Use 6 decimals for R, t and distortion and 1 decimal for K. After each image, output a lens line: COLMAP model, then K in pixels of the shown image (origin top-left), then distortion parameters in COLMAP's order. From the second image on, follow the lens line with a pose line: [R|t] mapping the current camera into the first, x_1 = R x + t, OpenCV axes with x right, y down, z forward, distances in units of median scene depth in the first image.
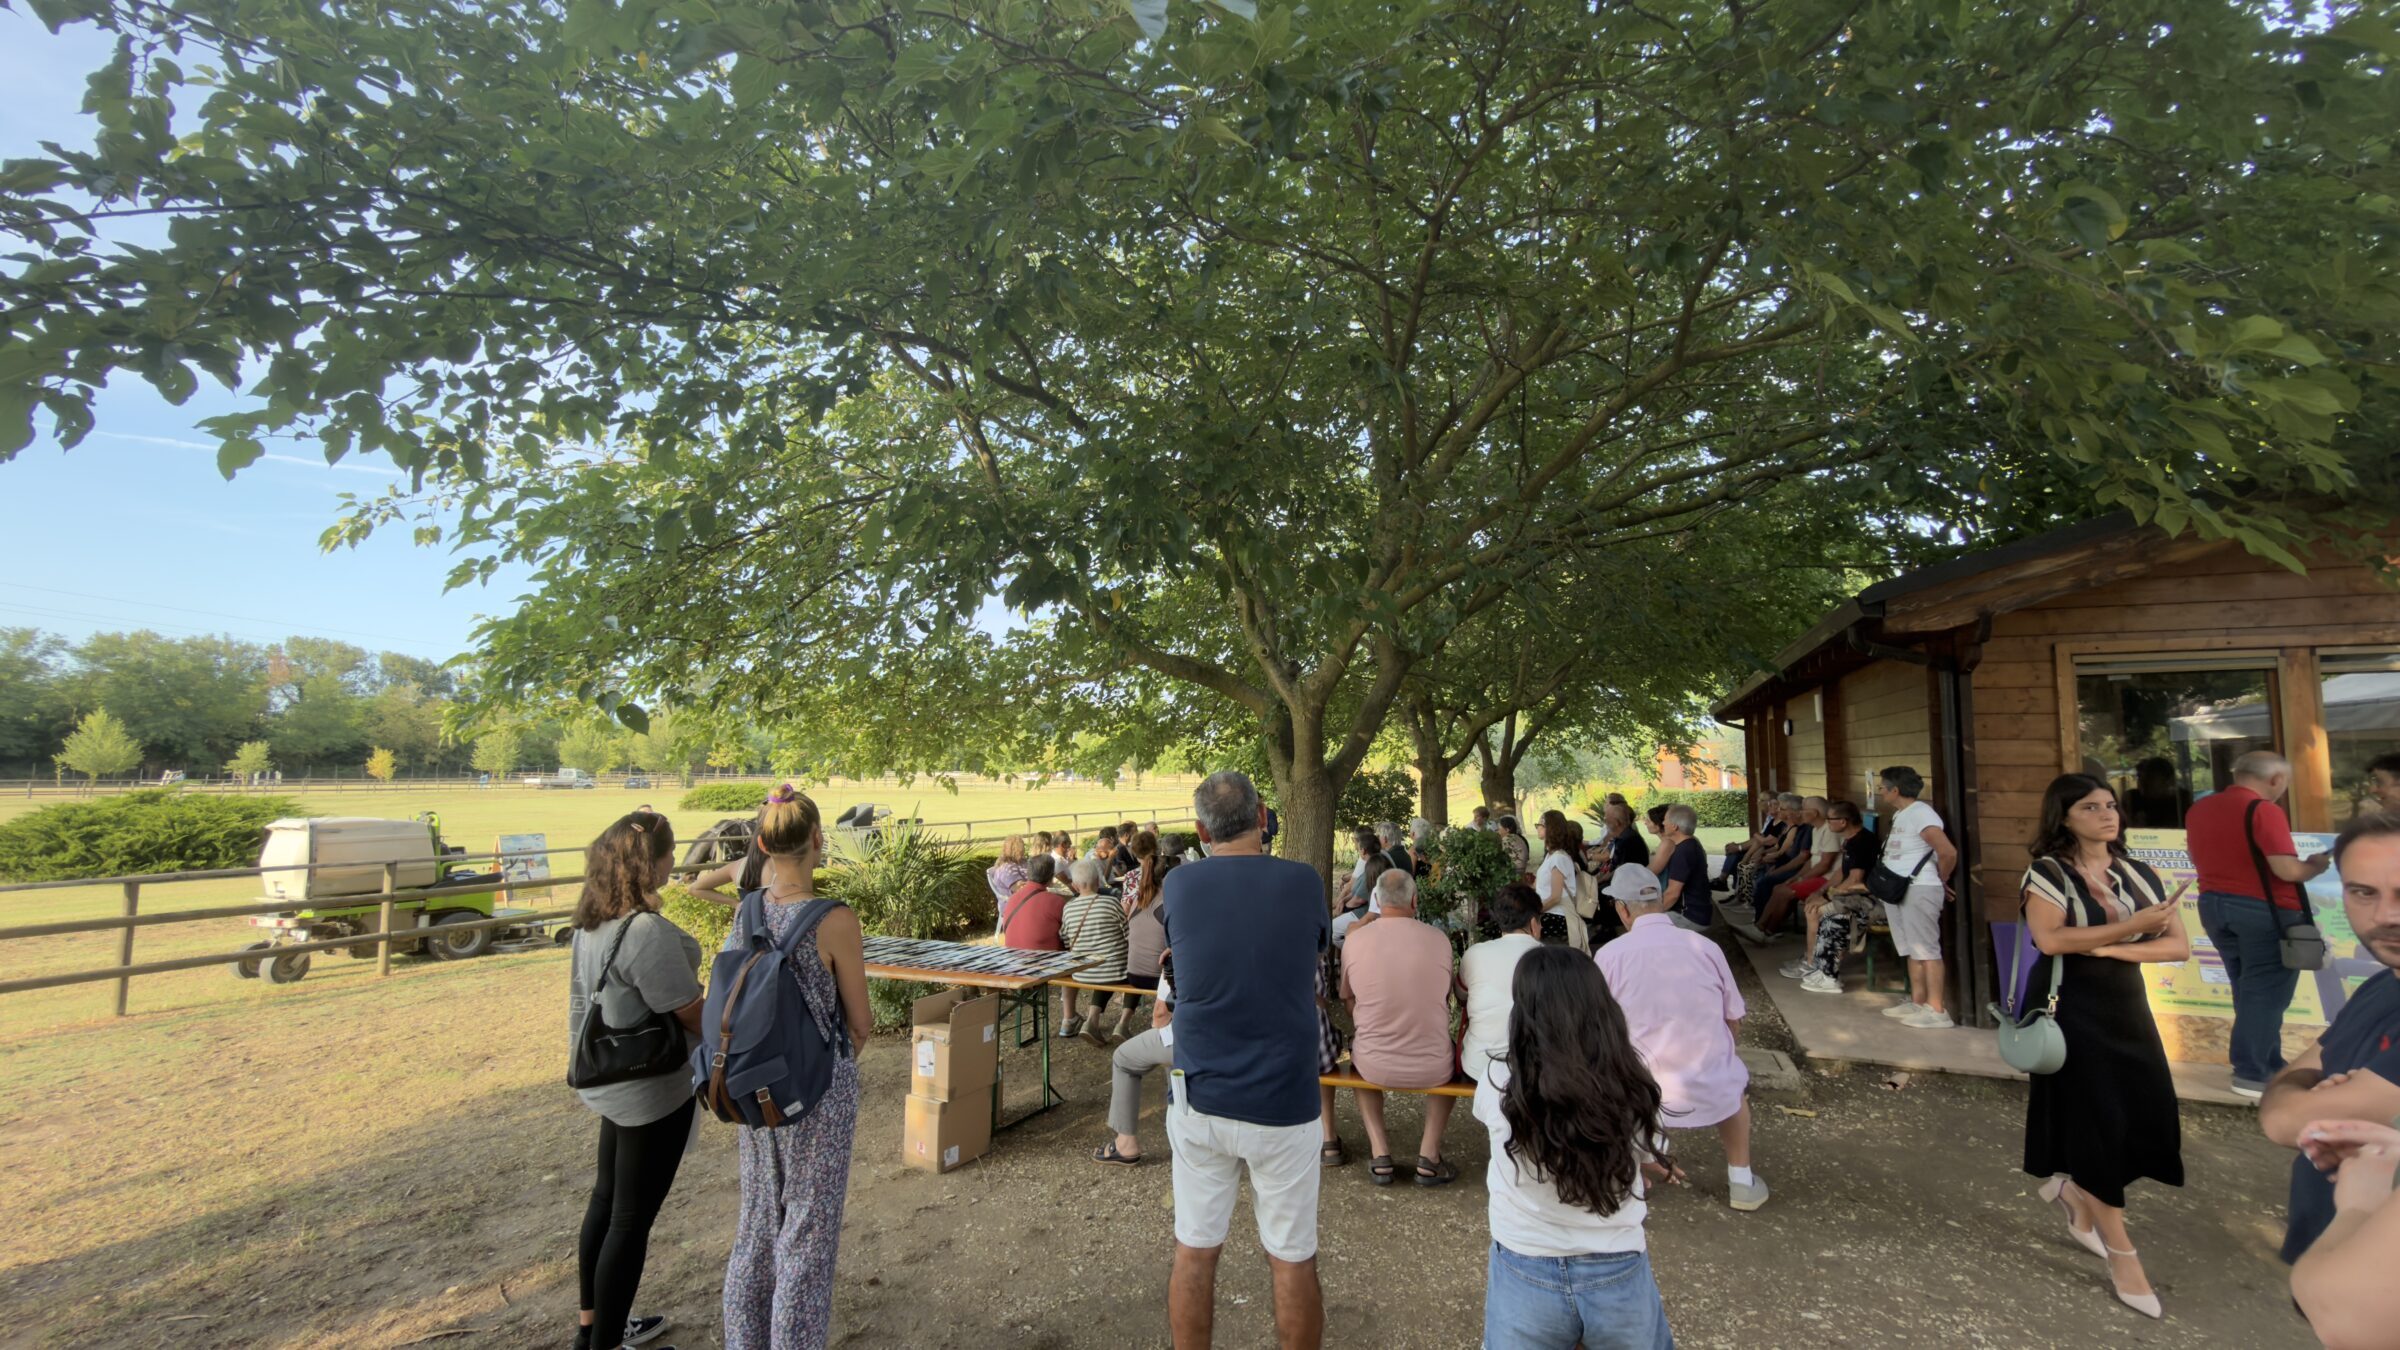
lens RADIAL K [[973.5, 0, 1206.2], [0, 973.5, 676.8], [0, 0, 1]] dist [0.001620, -0.000172]
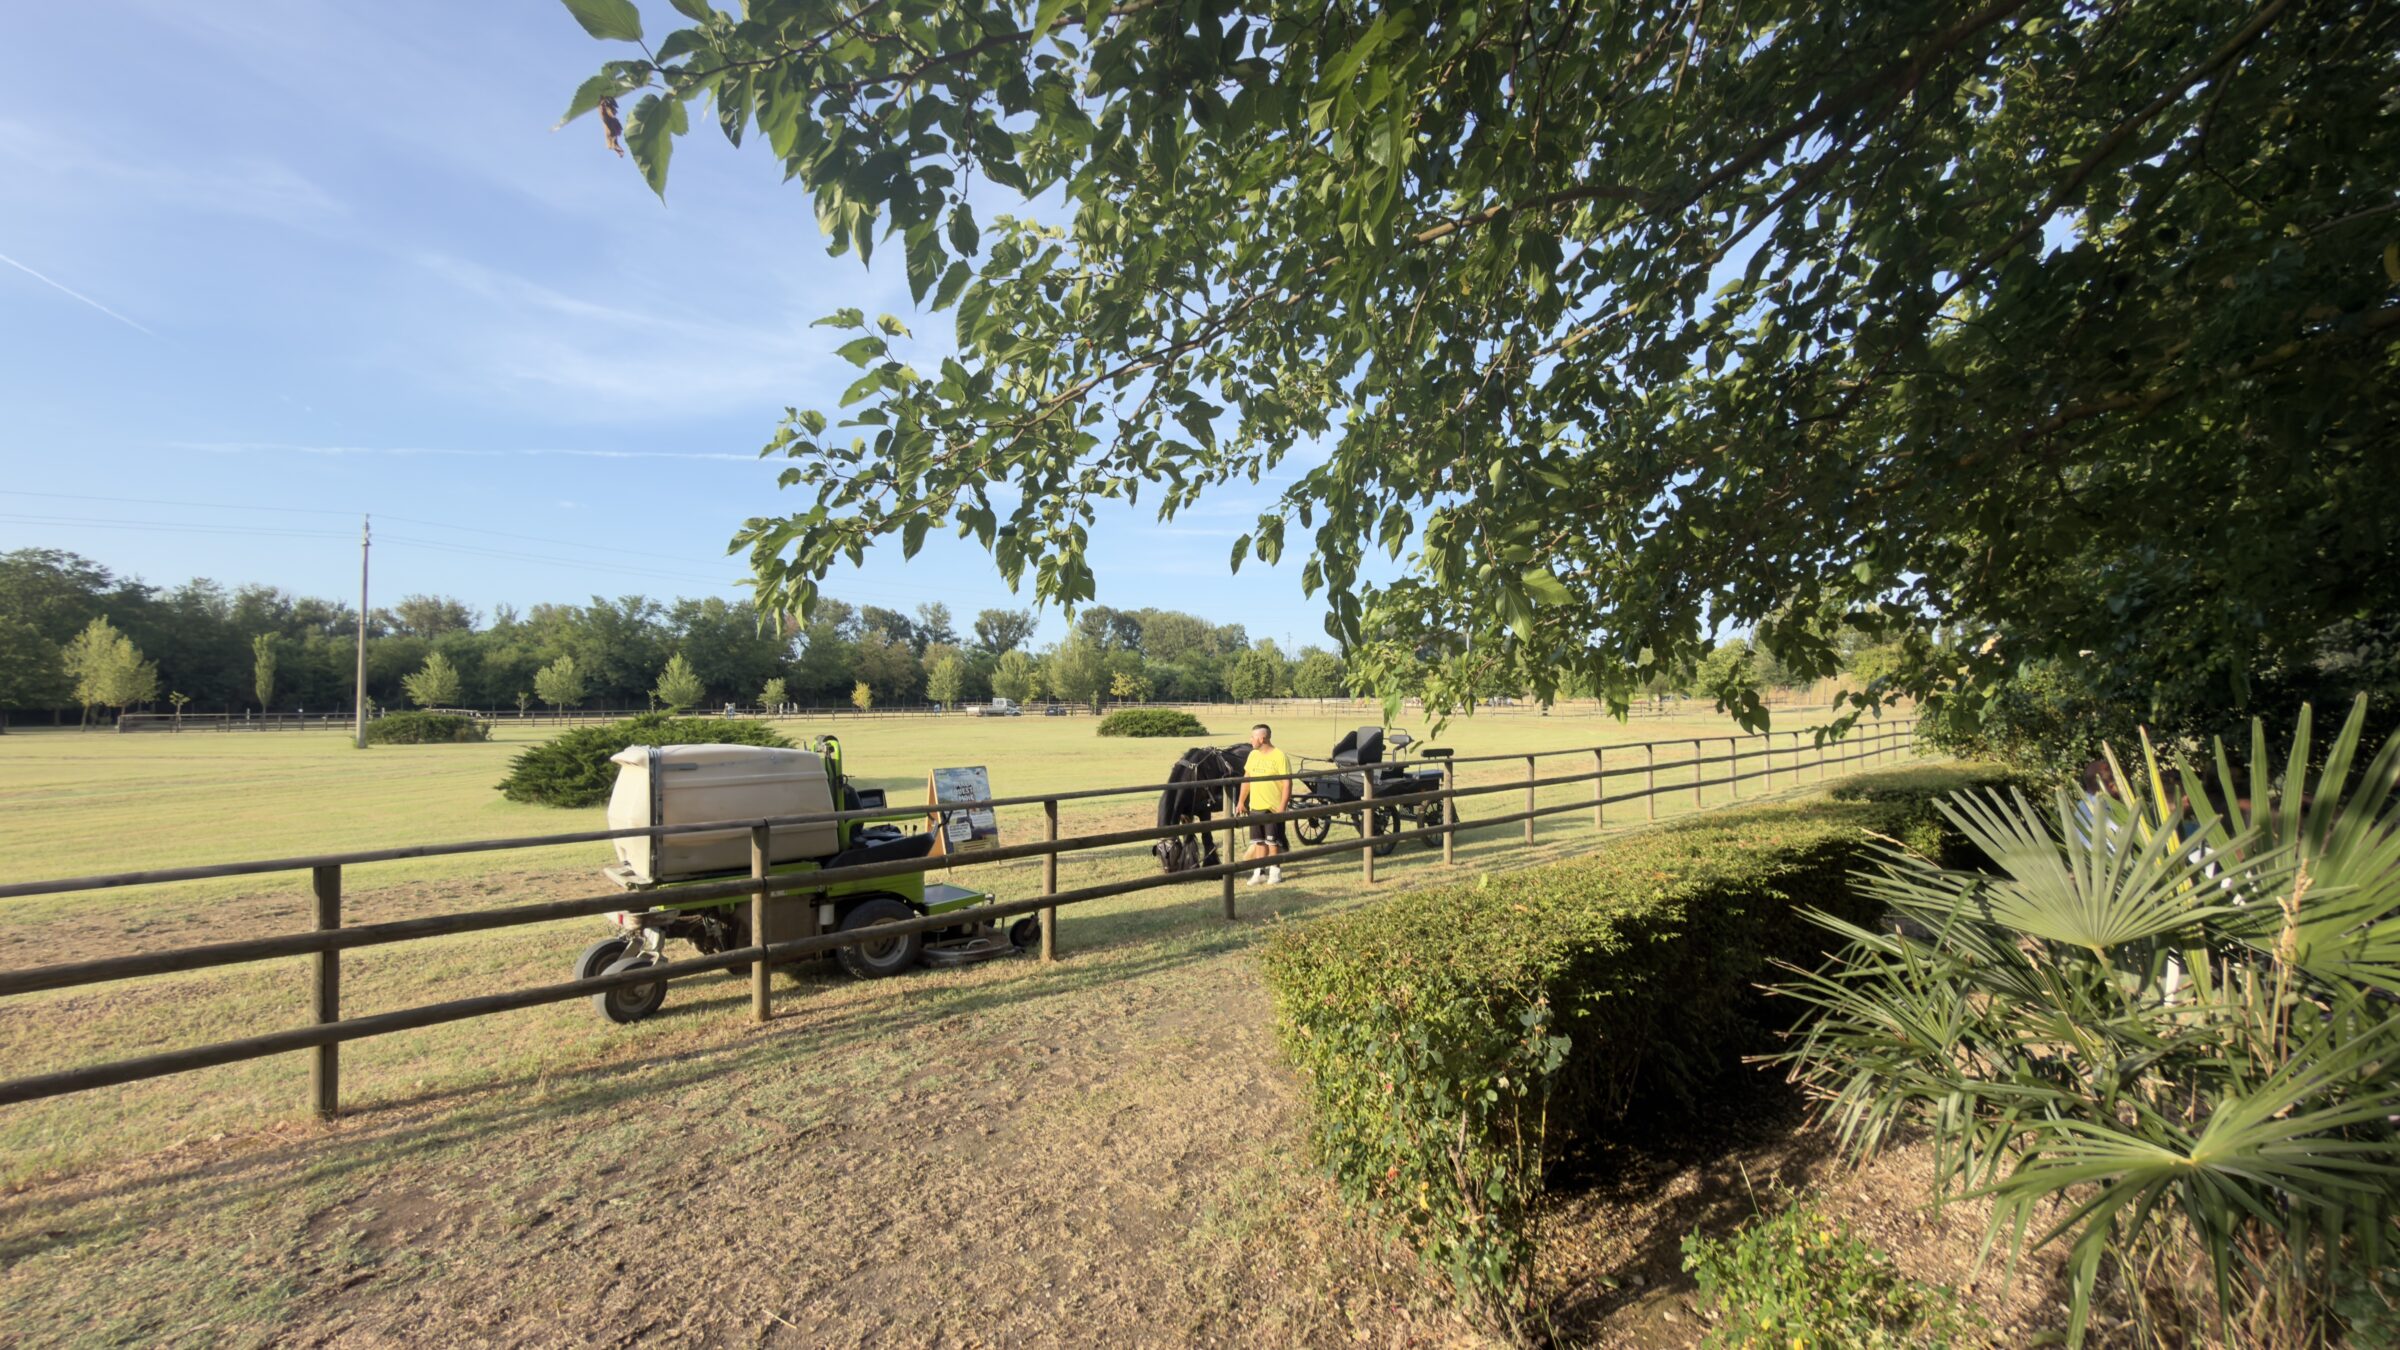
lens RADIAL K [[973.5, 0, 1214.3], [0, 973.5, 670.1], [0, 0, 1]] dist [0.001620, -0.000172]
pose [[0.935873, -0.020093, -0.351763, -0.061539], [0.043582, 0.997307, 0.058985, 0.012553], [0.349631, -0.070533, 0.934229, 0.090299]]
